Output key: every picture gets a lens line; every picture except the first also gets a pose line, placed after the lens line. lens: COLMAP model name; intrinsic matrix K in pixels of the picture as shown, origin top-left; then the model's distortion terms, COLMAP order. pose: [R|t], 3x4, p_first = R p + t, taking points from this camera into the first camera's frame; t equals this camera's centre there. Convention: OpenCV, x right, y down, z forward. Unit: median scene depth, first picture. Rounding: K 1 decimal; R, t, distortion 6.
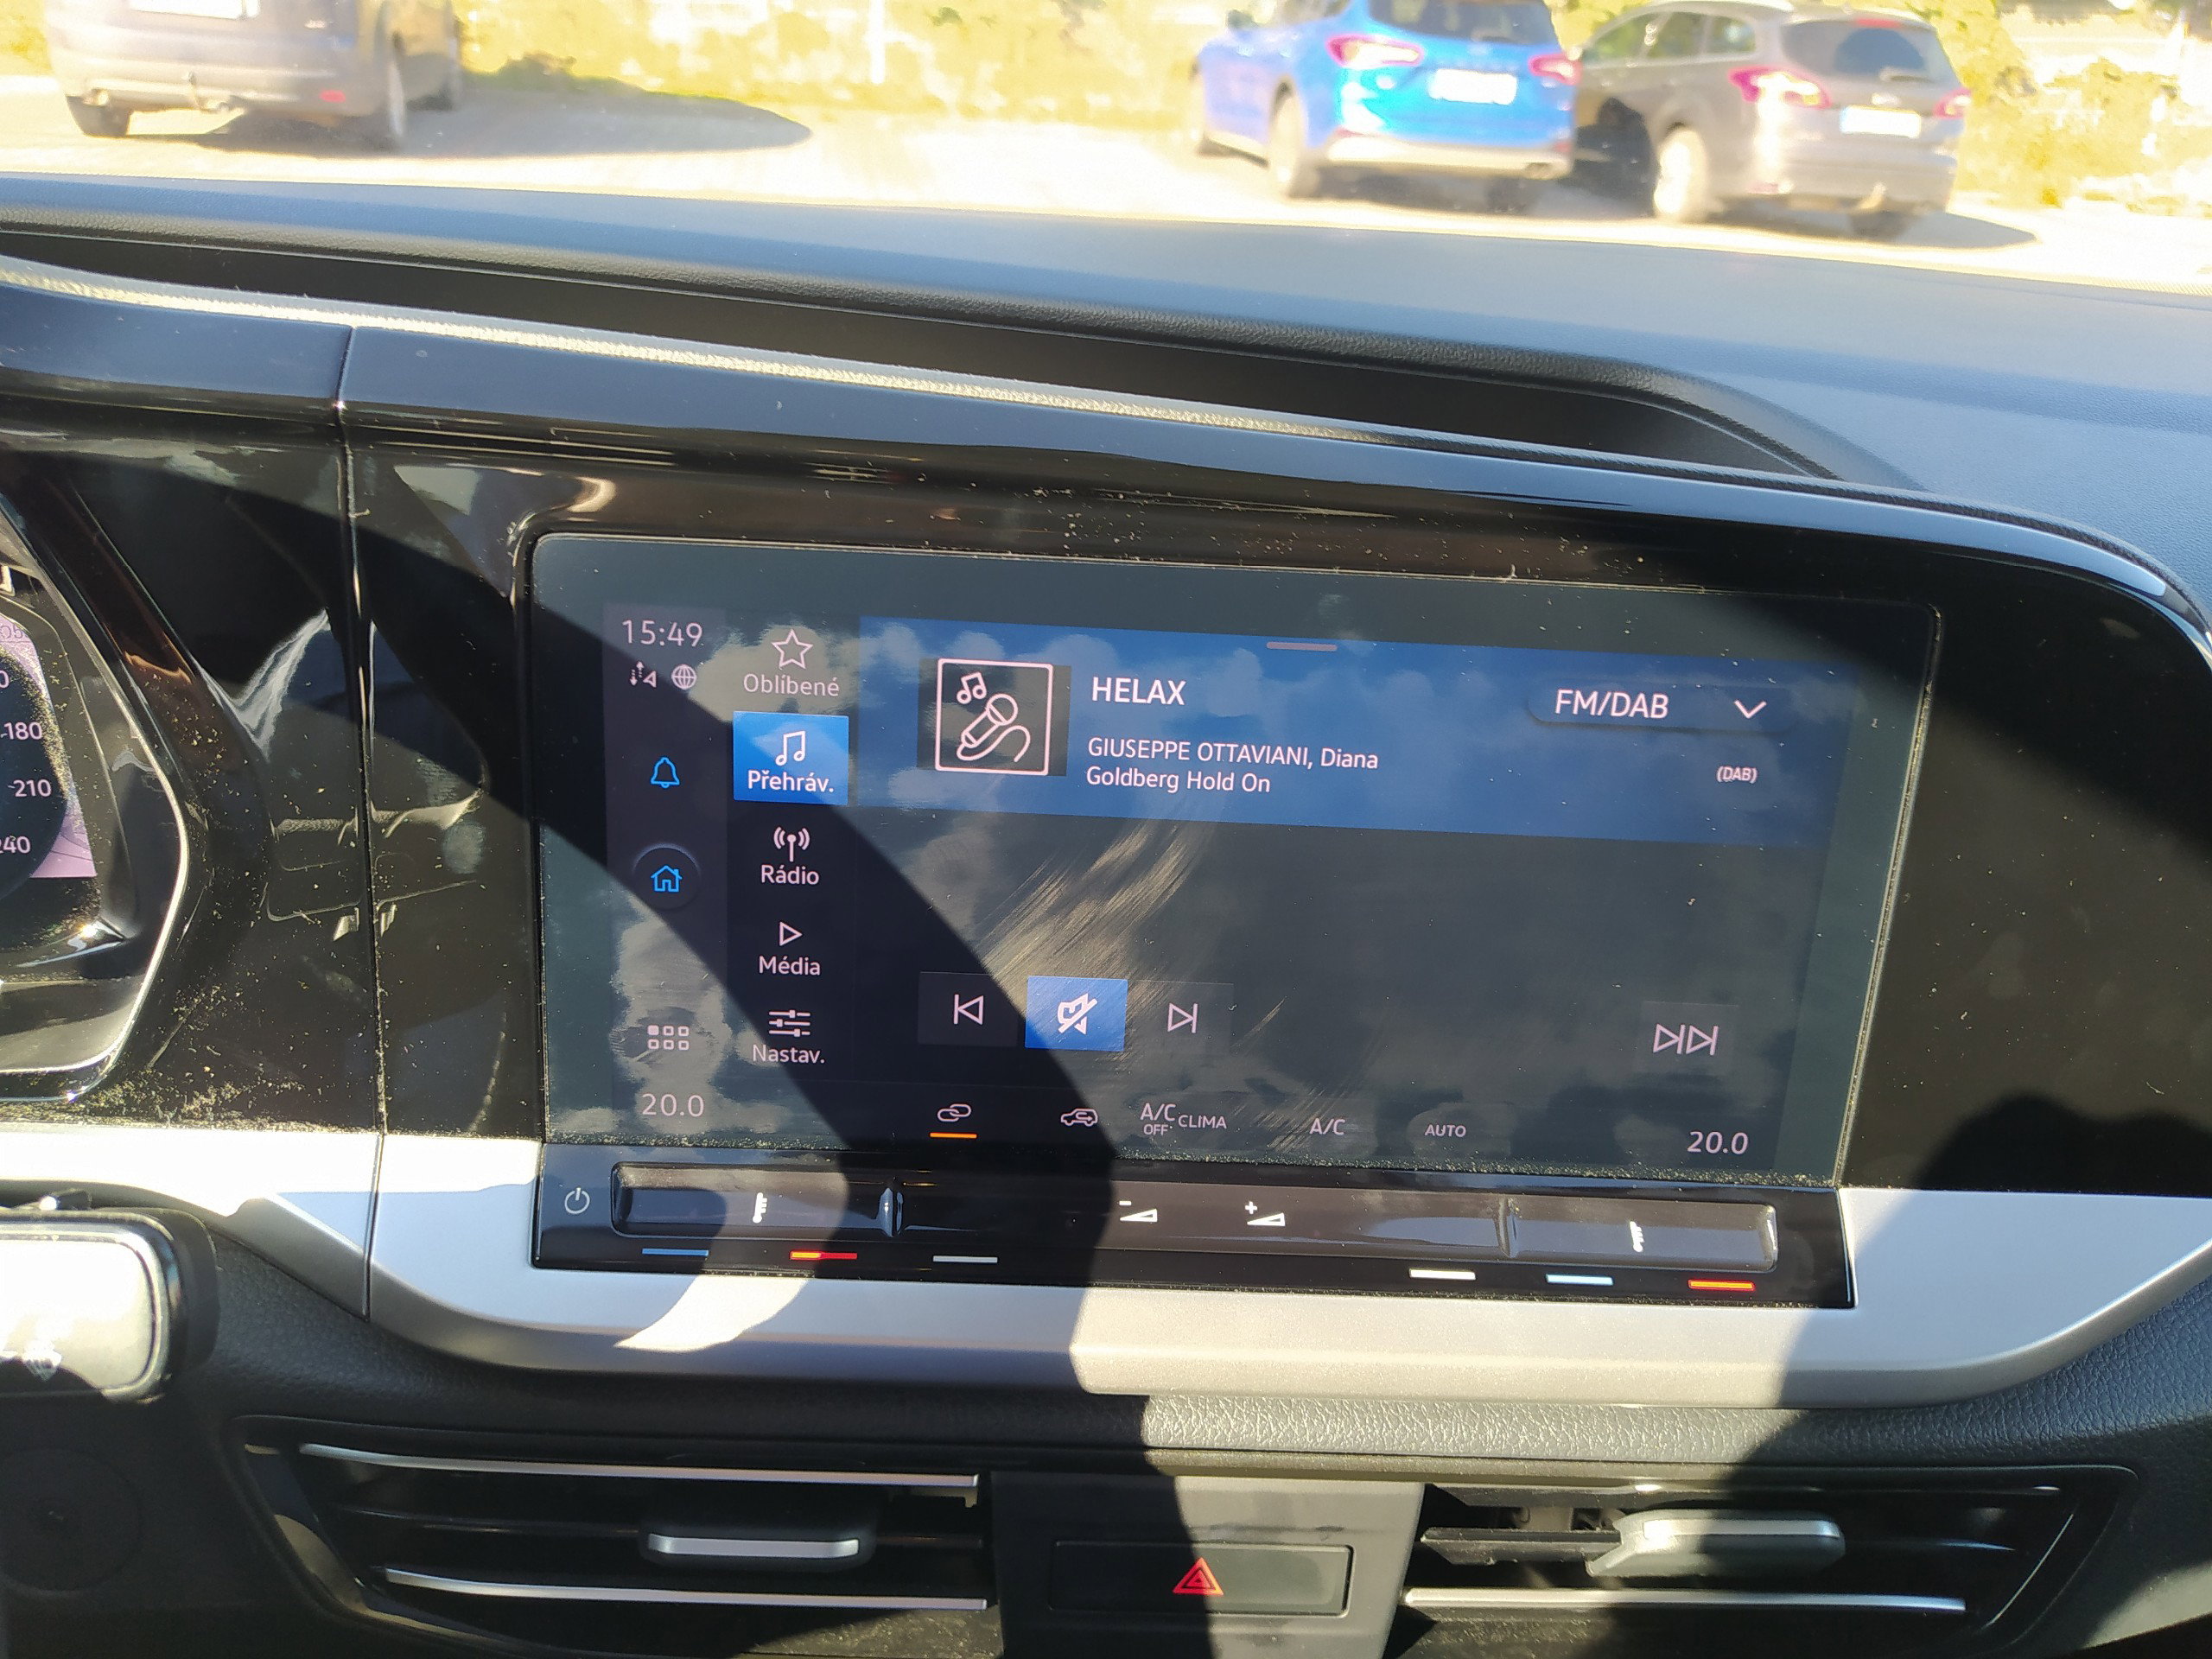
lens RADIAL K [[1694.0, 0, 1126.6], [0, 1694.0, 809.6], [0, 0, 1]] dist [-0.000508, 0.011437]
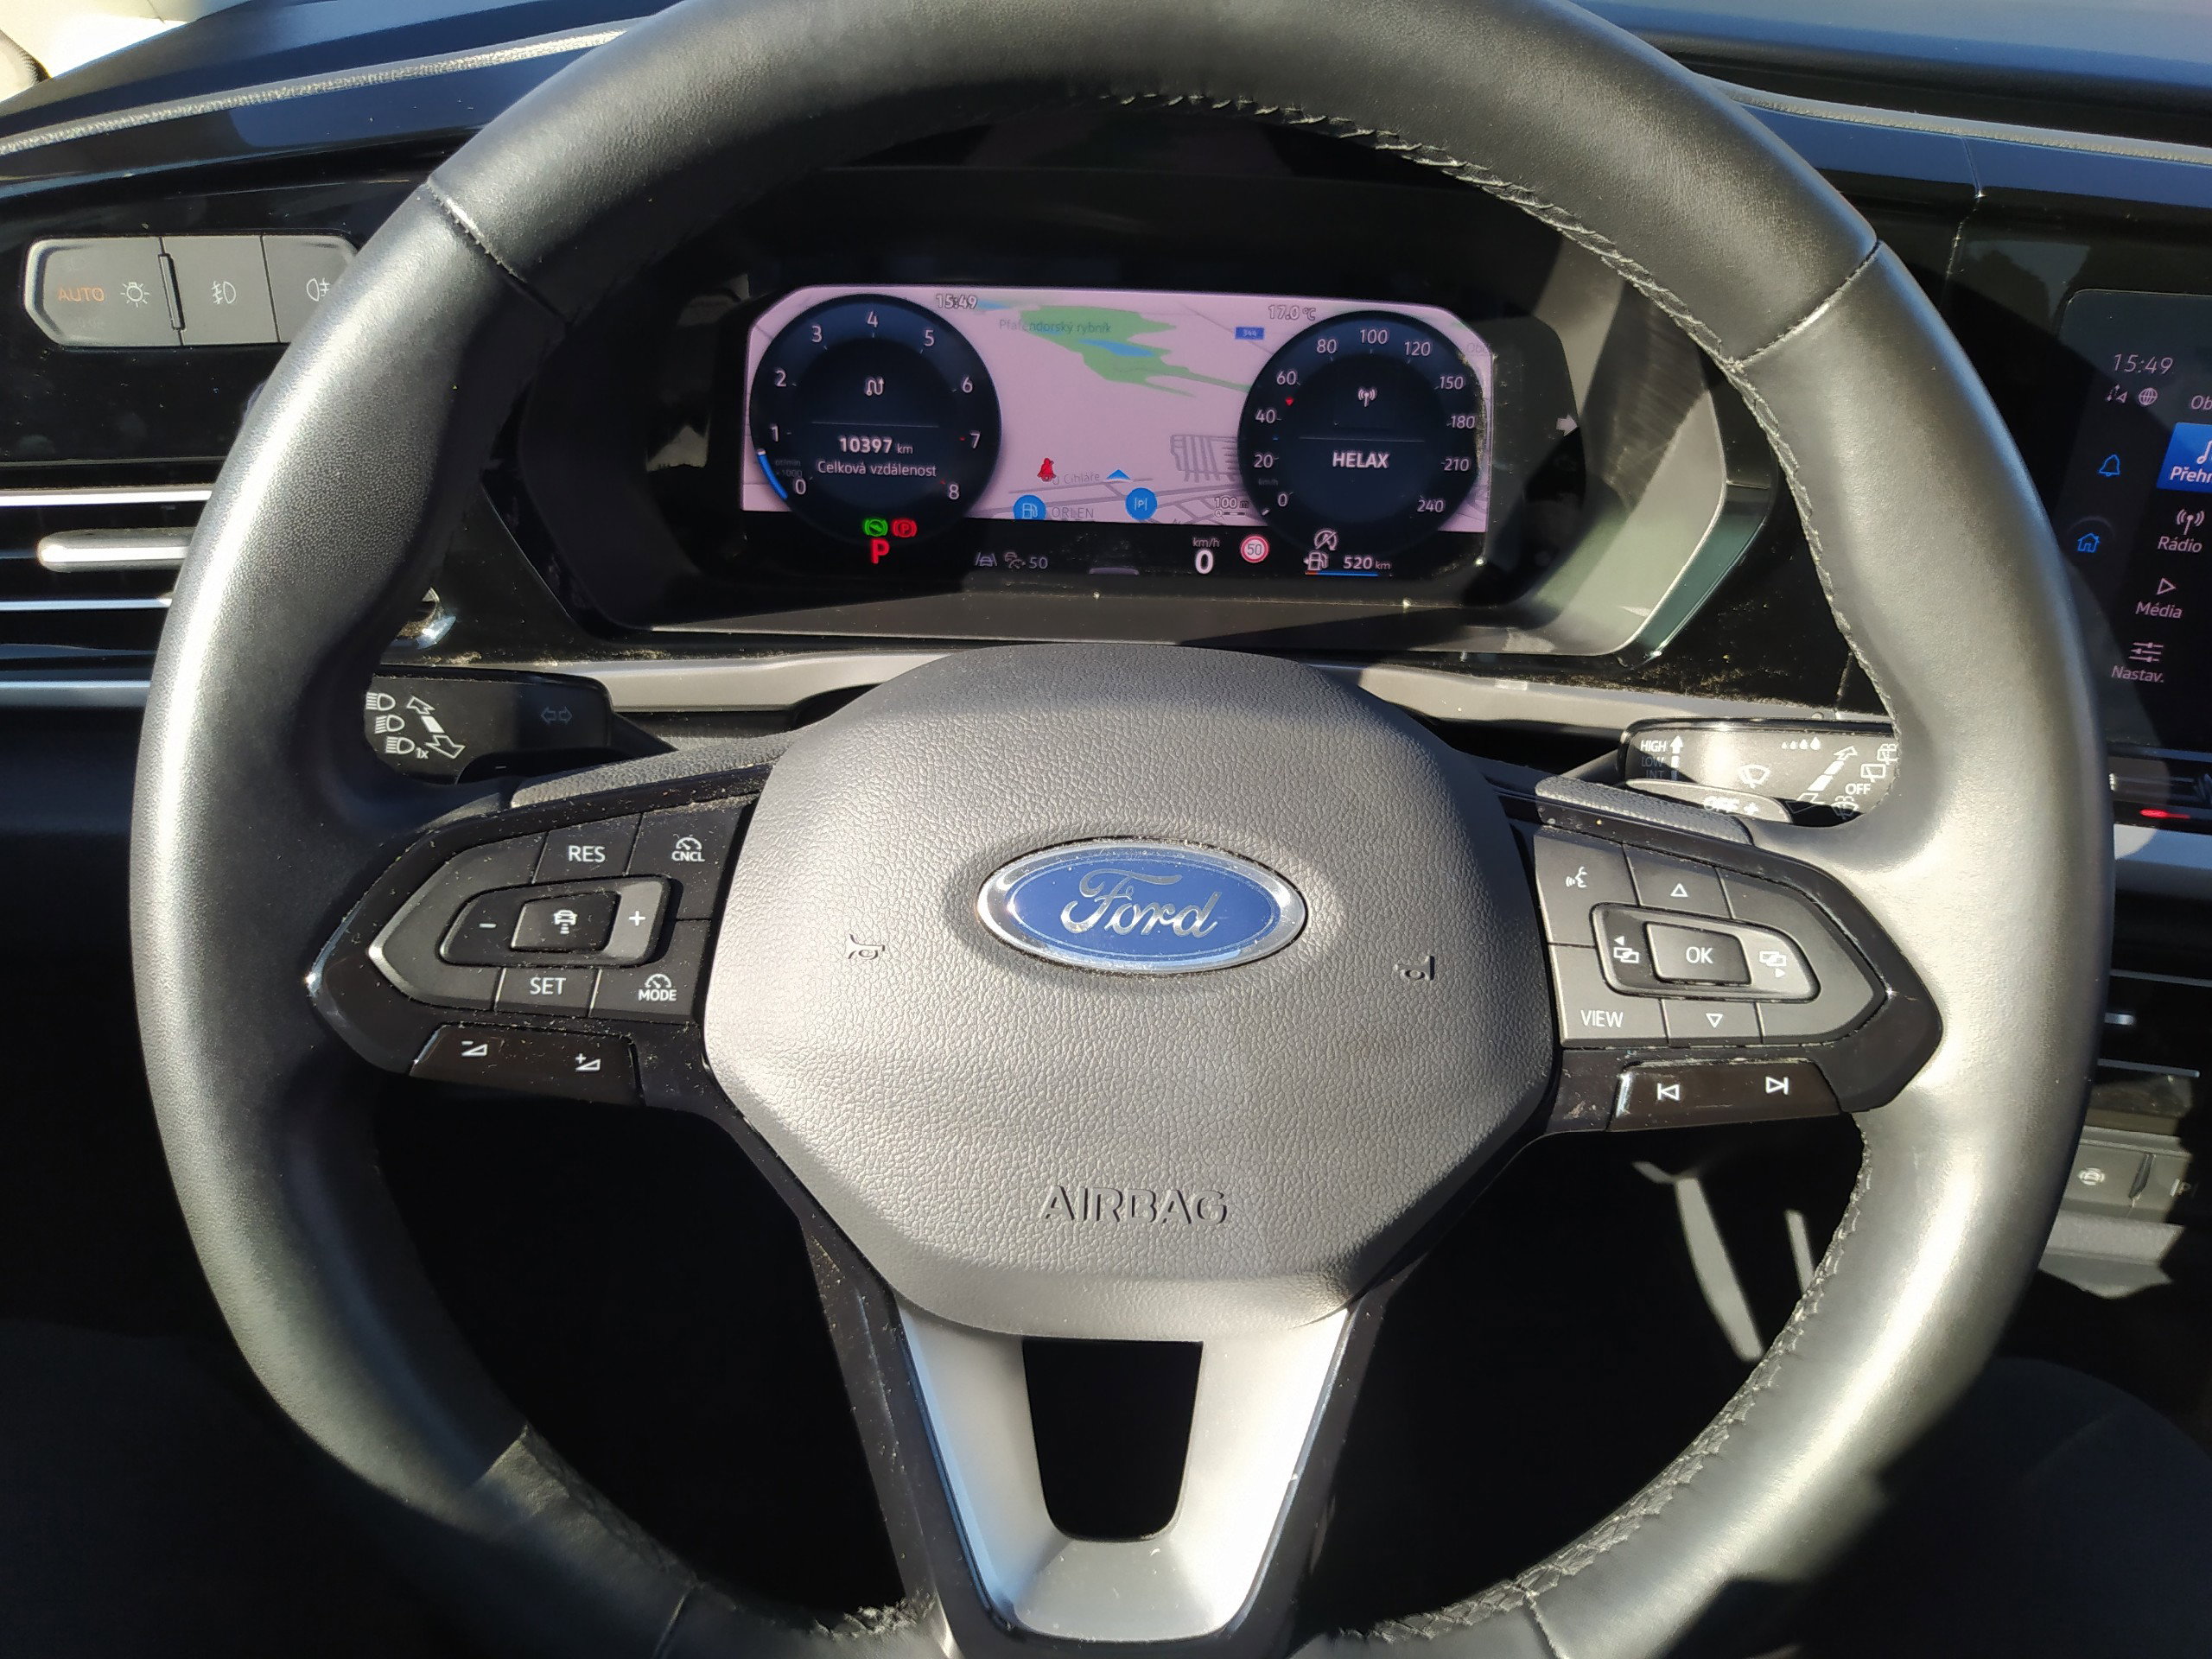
lens RADIAL K [[1694.0, 0, 1062.3], [0, 1694.0, 859.9], [0, 0, 1]] dist [-0.000508, 0.011437]
pose [[0.978298, 0.086493, -0.188288, -0.720912], [-0.053563, 0.983388, 0.173436, 0.089731], [0.200161, -0.159587, 0.966679, -0.503852]]
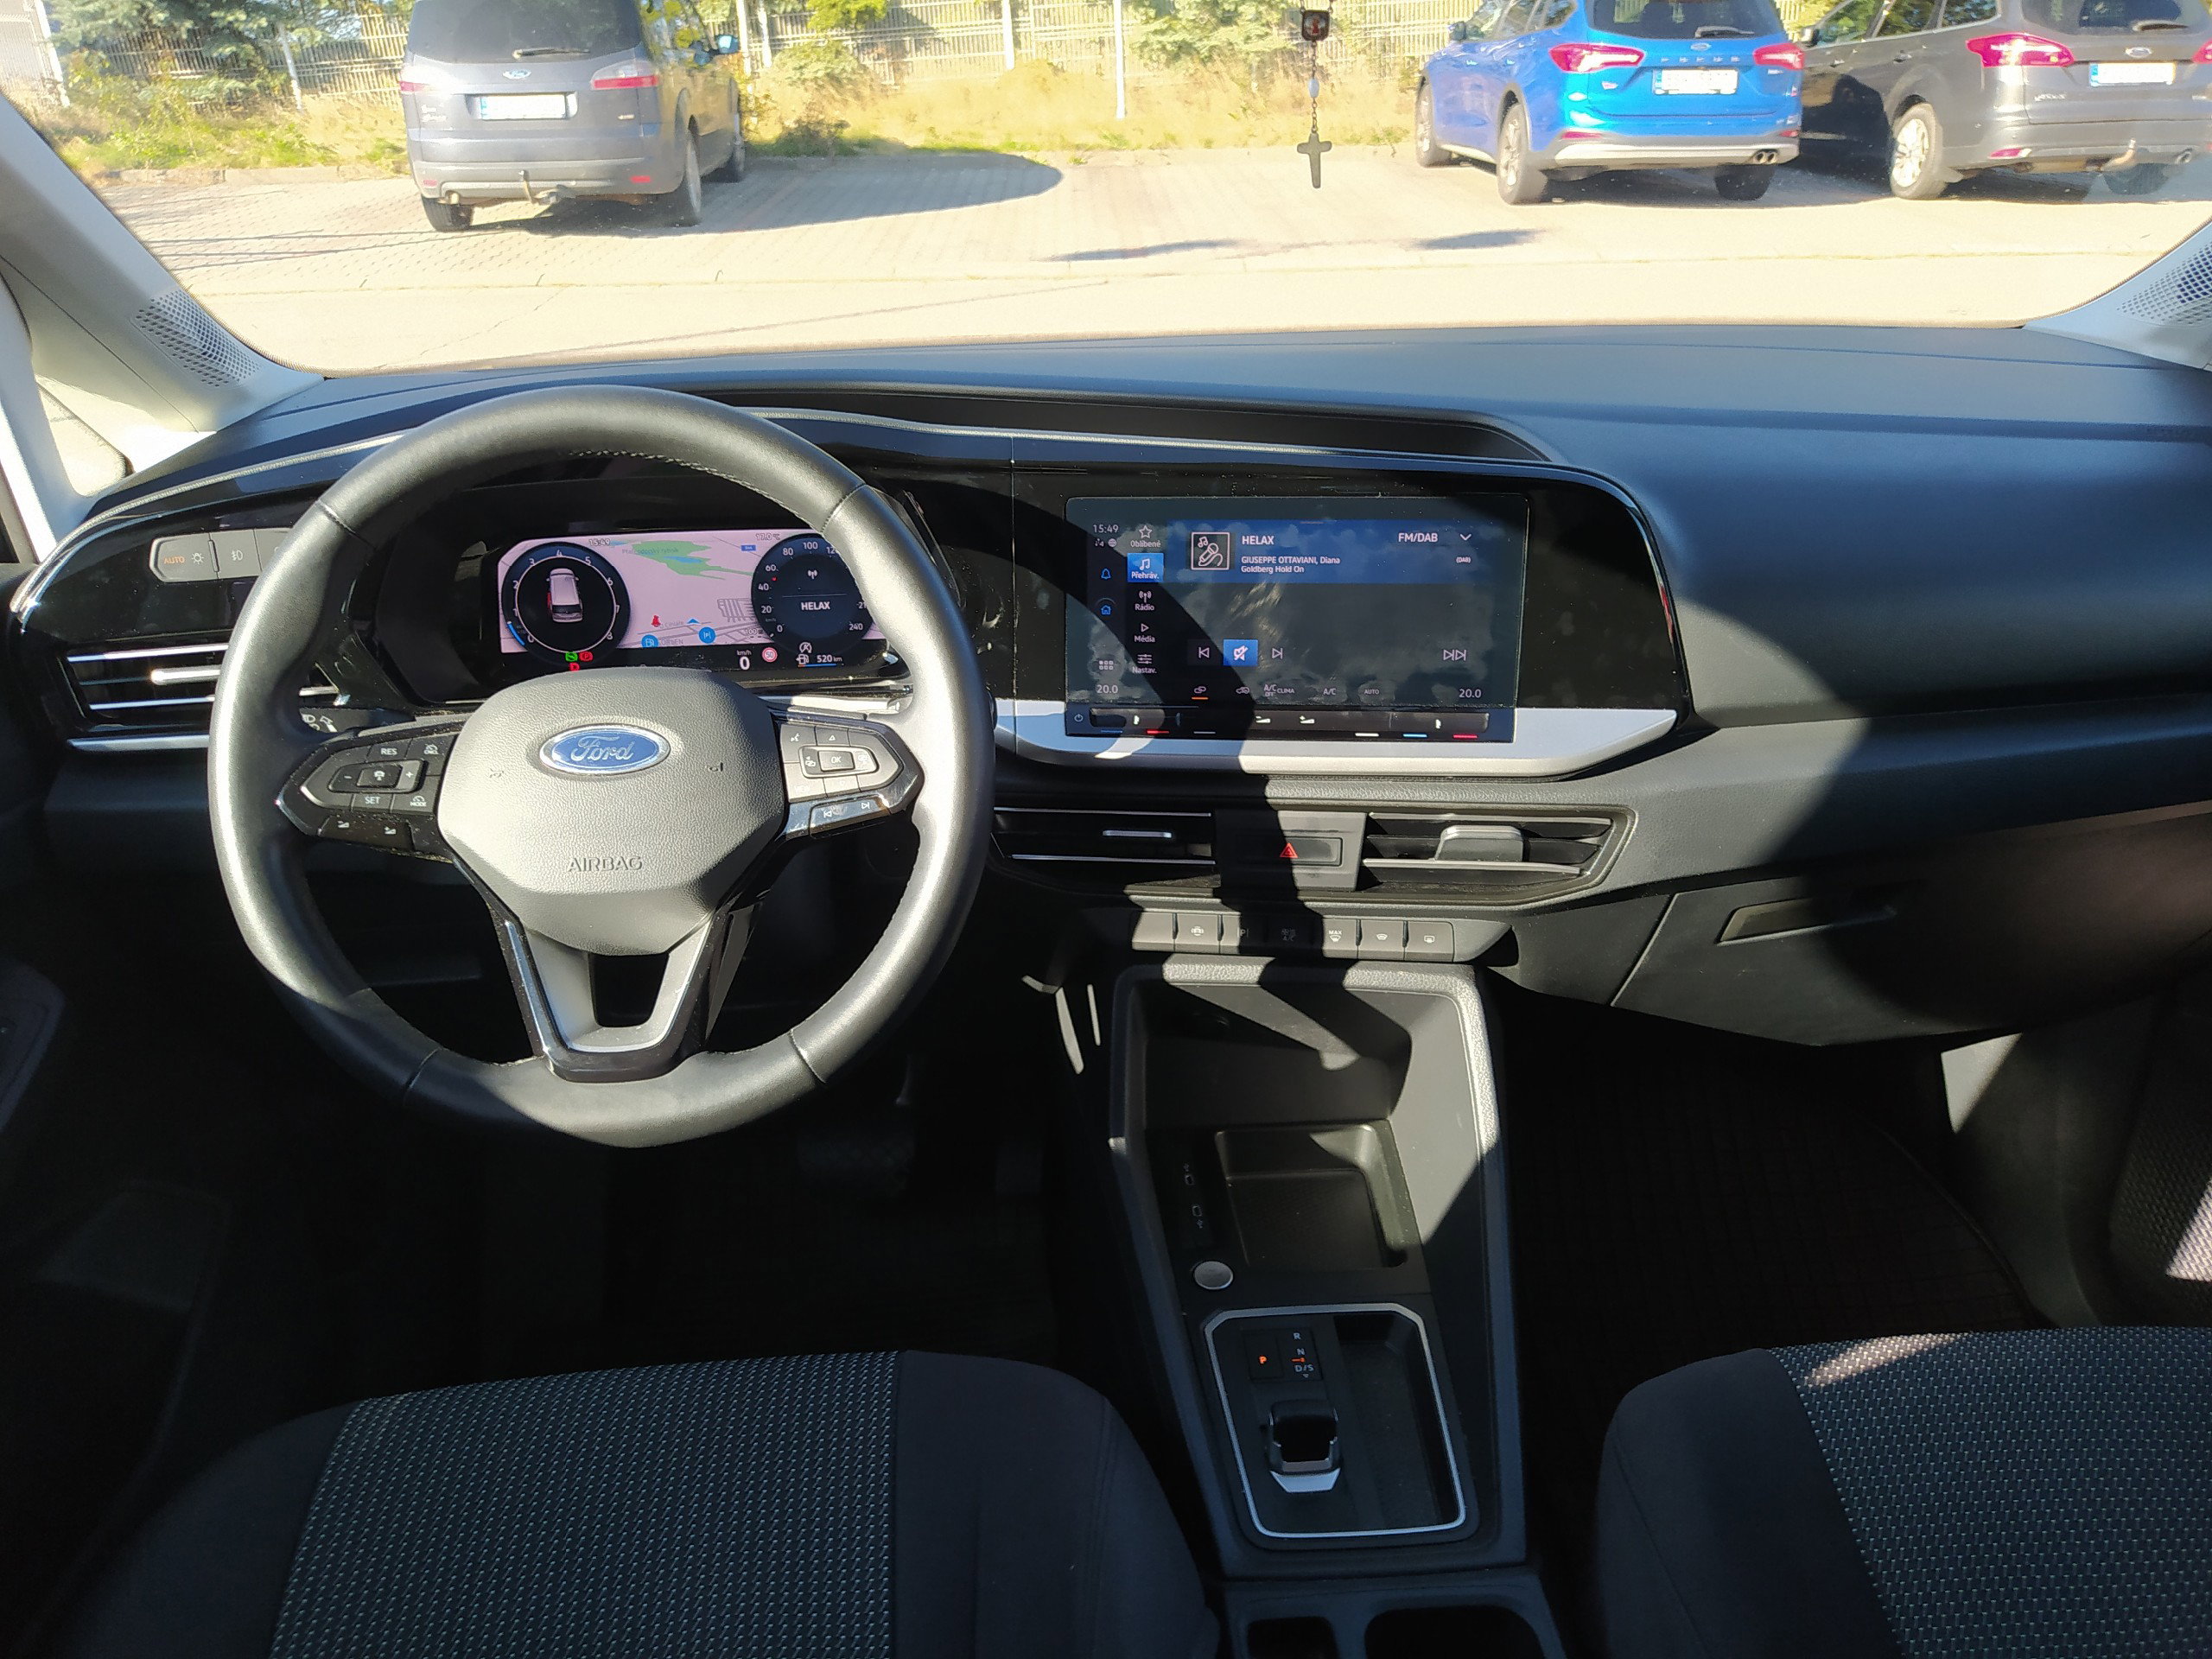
lens RADIAL K [[1694.0, 0, 1091.4], [0, 1694.0, 871.7], [0, 0, 1]] dist [-0.000508, 0.011437]
pose [[0.985577, -0.015375, -0.168529, 0.186601], [0.019966, 0.999473, 0.025583, 0.384042], [0.168047, -0.028579, 0.985365, -1.790451]]
